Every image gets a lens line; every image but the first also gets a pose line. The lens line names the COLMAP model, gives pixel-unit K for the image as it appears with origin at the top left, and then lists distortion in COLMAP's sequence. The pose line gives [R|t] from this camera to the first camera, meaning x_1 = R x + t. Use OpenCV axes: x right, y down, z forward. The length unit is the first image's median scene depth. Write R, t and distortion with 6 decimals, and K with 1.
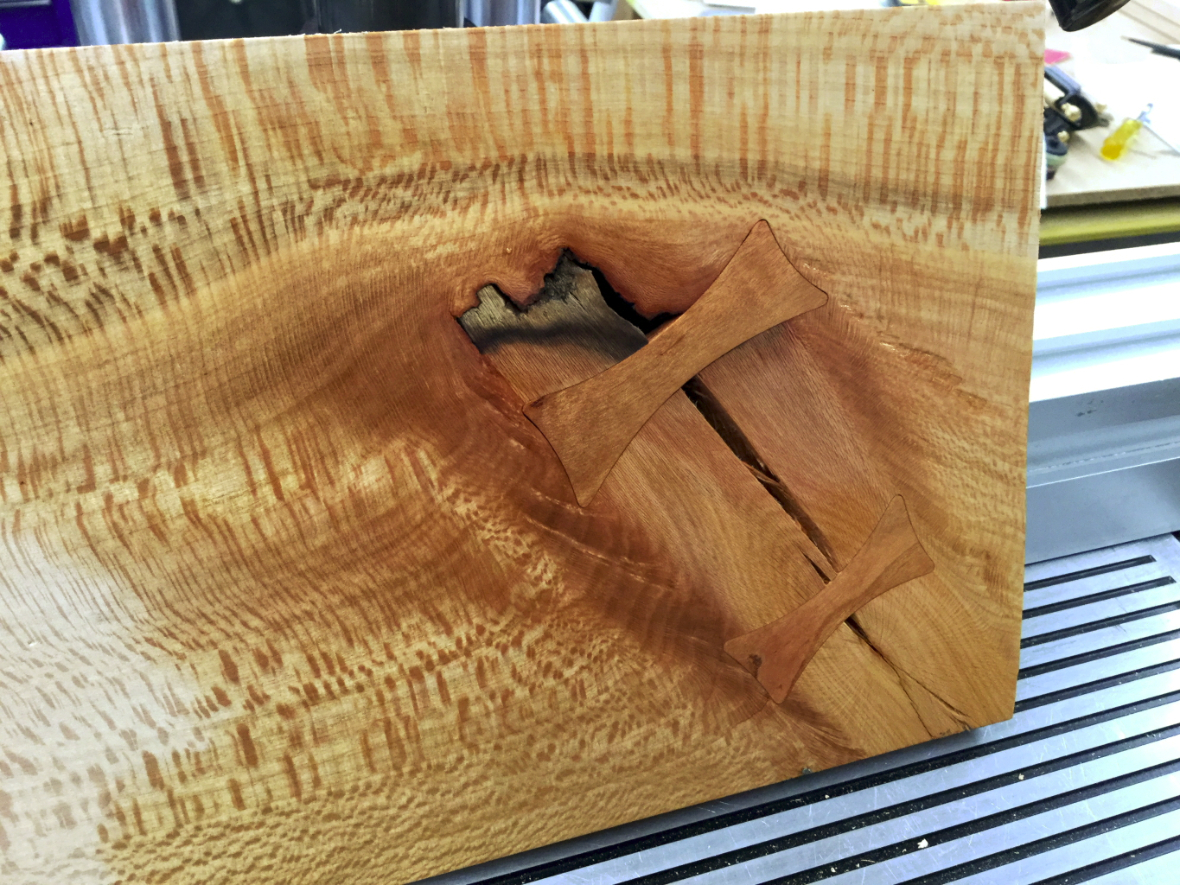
lens RADIAL K [[1041.9, 0, 590.0], [0, 1041.9, 442.5], [0, 0, 1]] dist [0.104889, -0.250262]
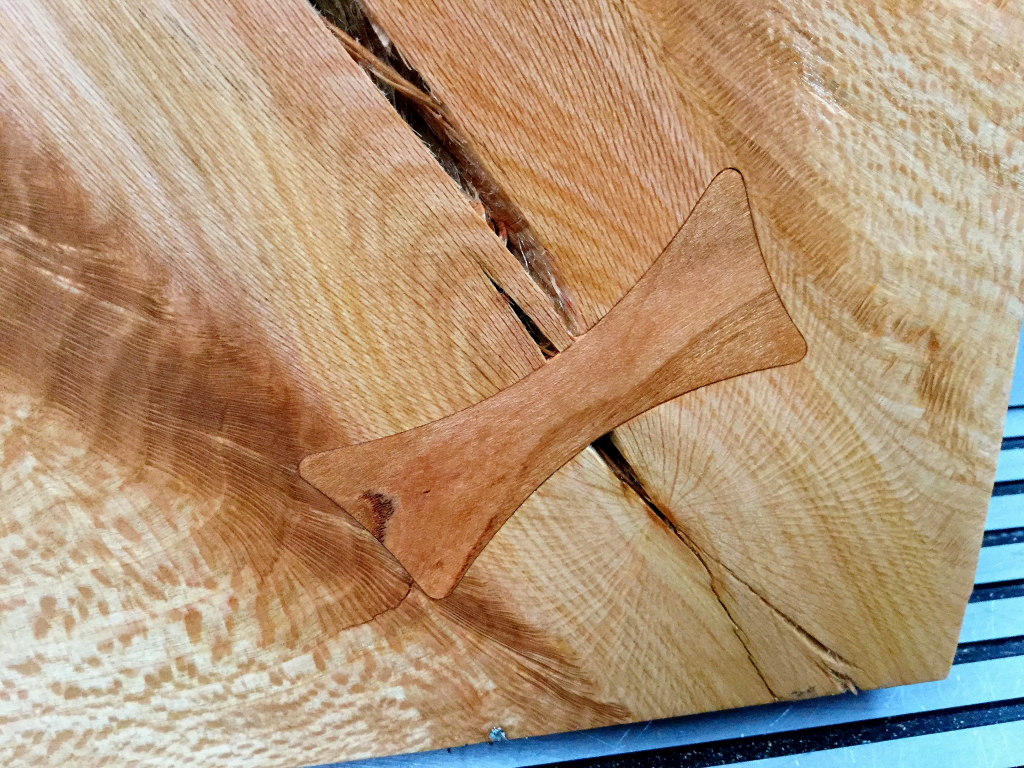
lens RADIAL K [[904.2, 0, 512.0], [0, 904.2, 384.0], [0, 0, 1]] dist [0.104889, -0.250262]
pose [[0.987047, 0.102438, -0.123469, 0.259143], [-0.092623, 0.992254, 0.082786, 0.114987], [0.130993, -0.070278, 0.988889, 0.608234]]
